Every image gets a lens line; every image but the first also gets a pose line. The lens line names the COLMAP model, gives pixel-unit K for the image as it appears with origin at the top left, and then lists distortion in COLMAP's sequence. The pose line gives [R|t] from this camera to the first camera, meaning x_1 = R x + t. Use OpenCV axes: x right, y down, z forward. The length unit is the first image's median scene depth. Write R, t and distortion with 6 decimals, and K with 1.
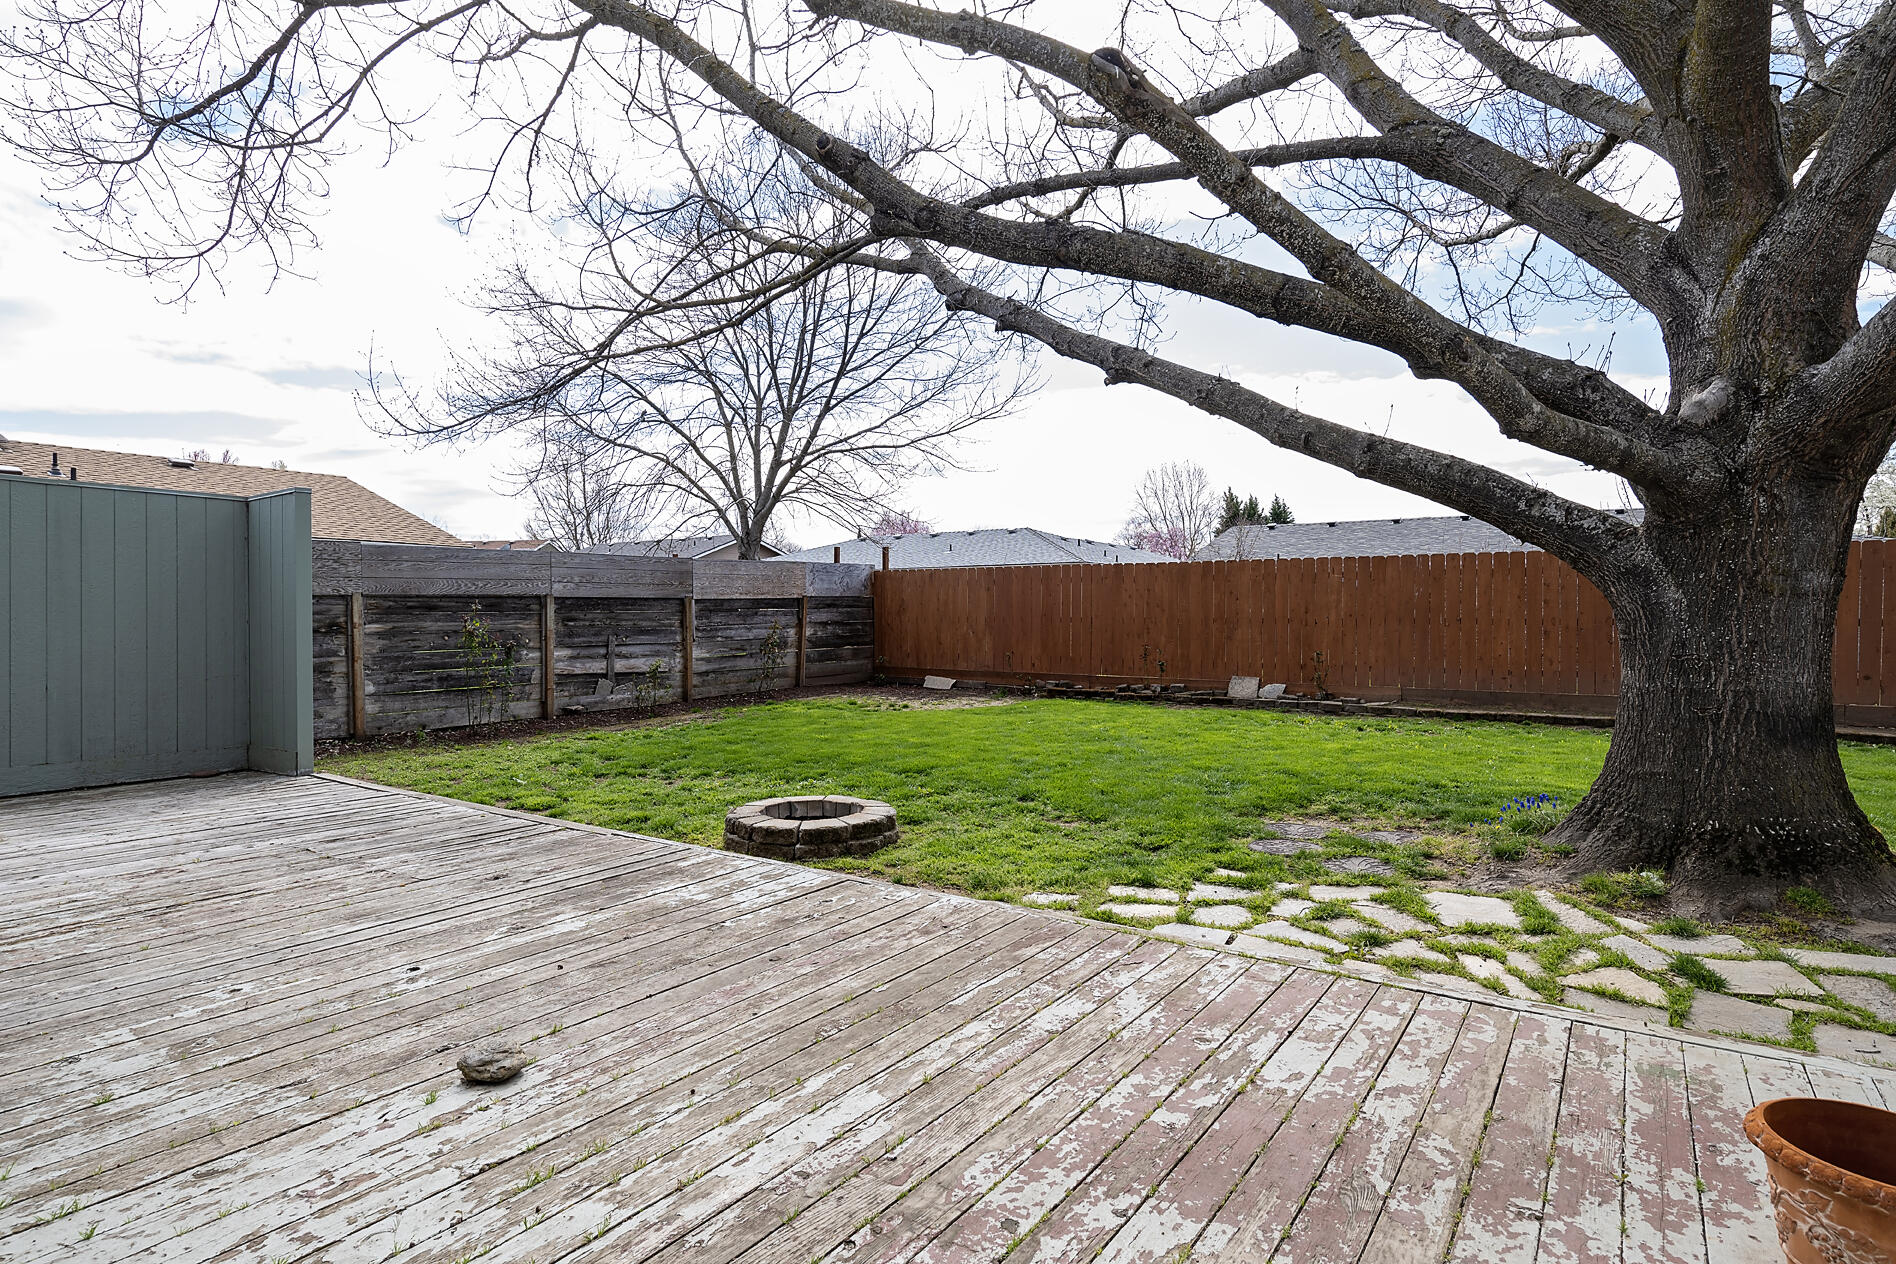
lens RADIAL K [[995.7, 0, 944.9], [0, 995.7, 668.2], [0, 0, 1]] dist [-0.008839, 0.001727]
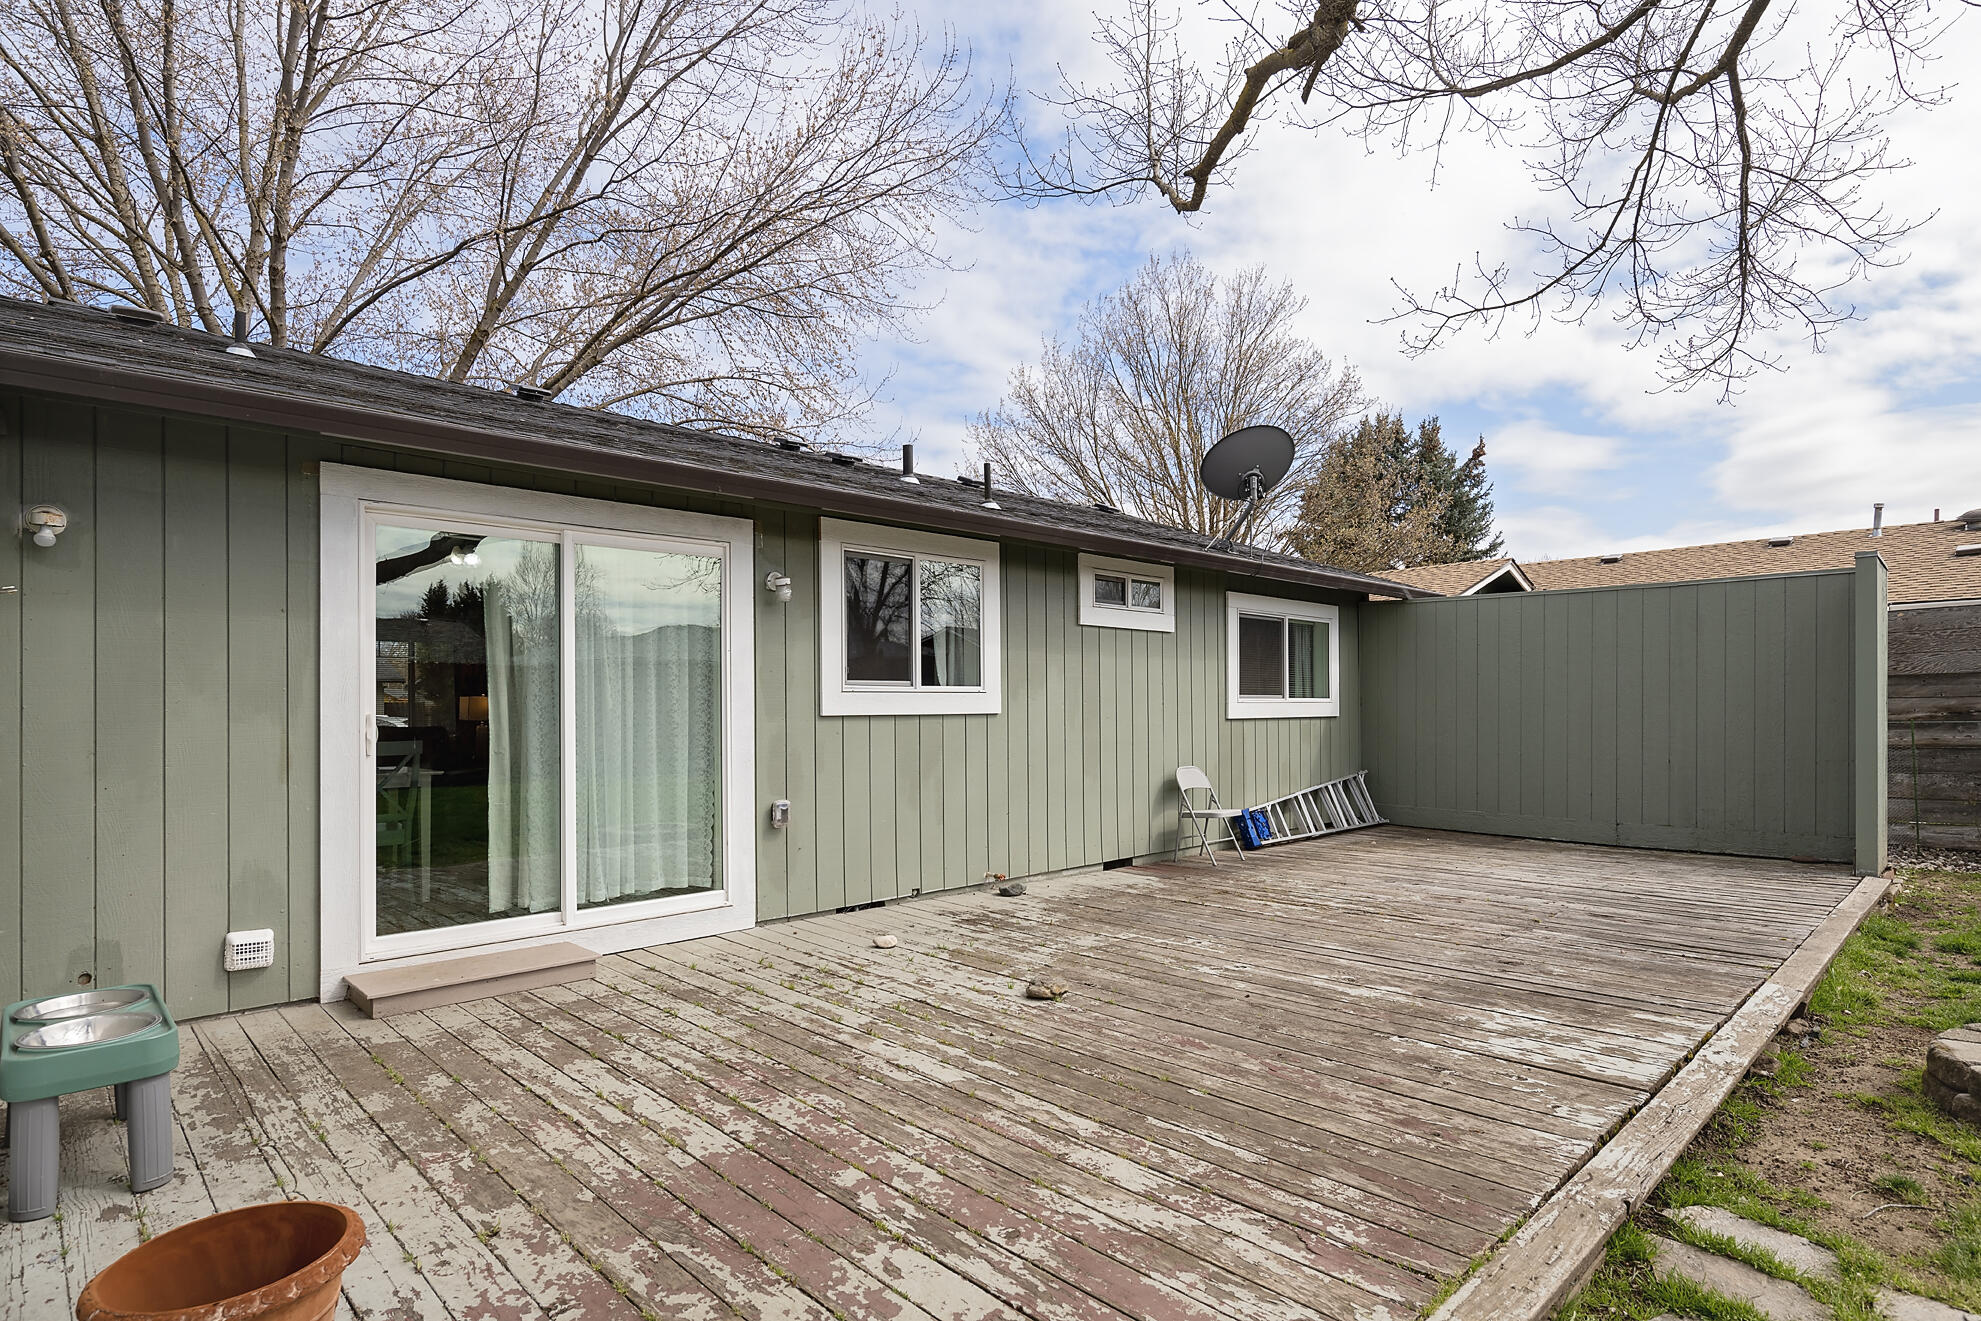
lens RADIAL K [[1040.4, 0, 987.2], [0, 1040.4, 698.3], [0, 0, 1]] dist [-0.008839, 0.001727]
pose [[-0.203409, -0.008728, -0.979055, 0.905240], [-0.039310, 0.999227, -0.000741, -0.039117], [0.978304, 0.038336, -0.203595, 0.959169]]
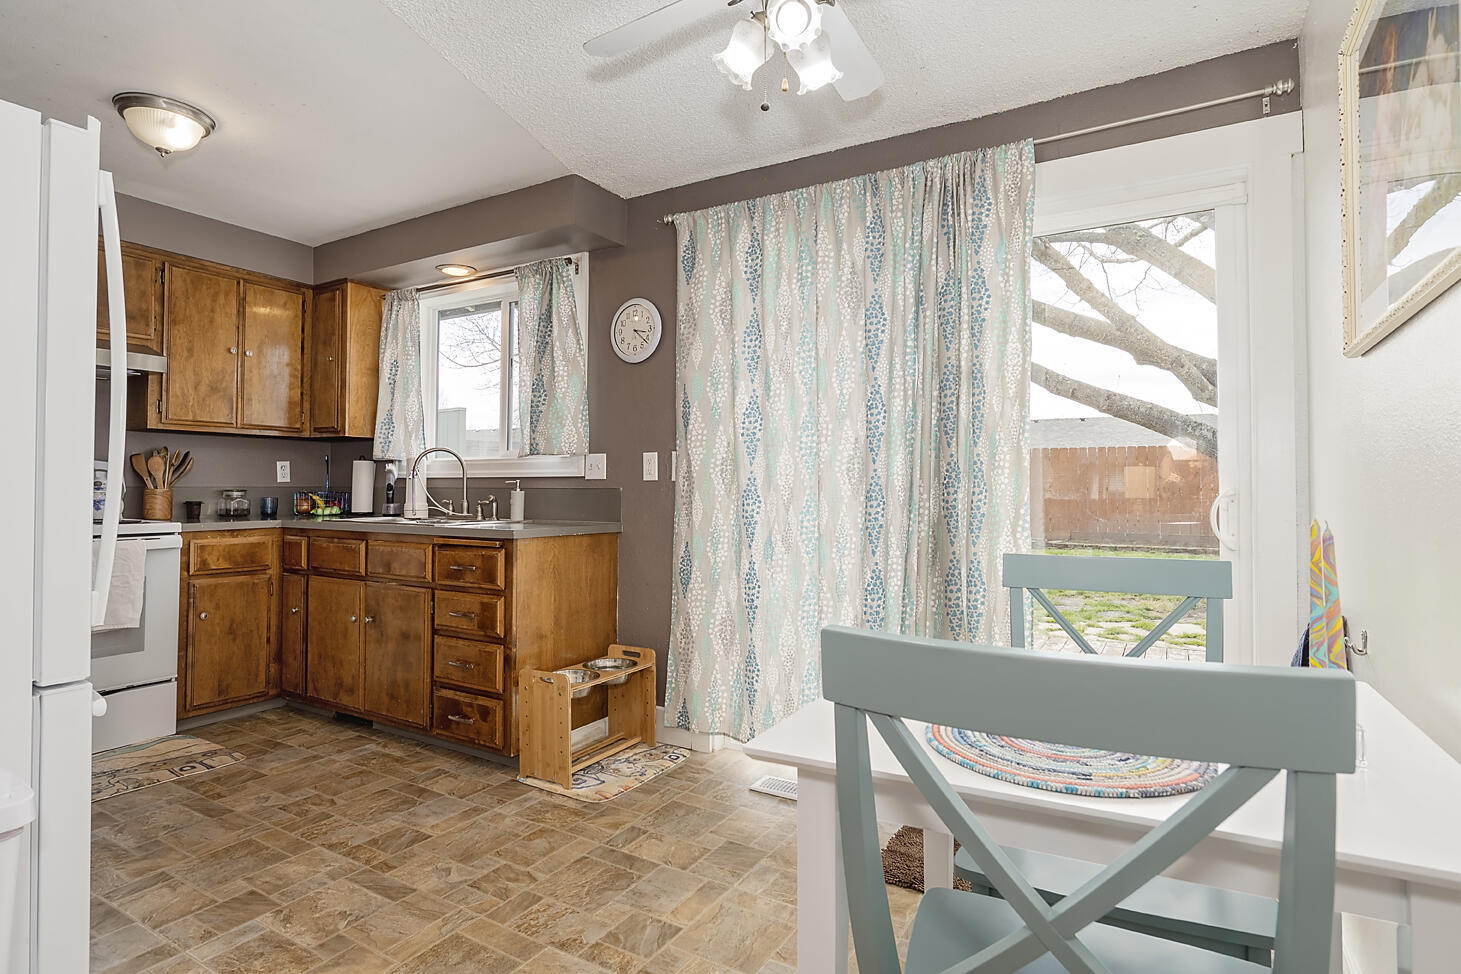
lens RADIAL K [[760.7, 0, 730.5], [0, 760.7, 487.0], [0, 0, 1]] dist [-0.009960, 0.016492]
pose [[0.997500, 0.001256, 0.070649, -0.298795], [0.002354, 0.998697, -0.050984, 0.015042], [-0.070621, 0.051022, 0.996197, -0.290662]]
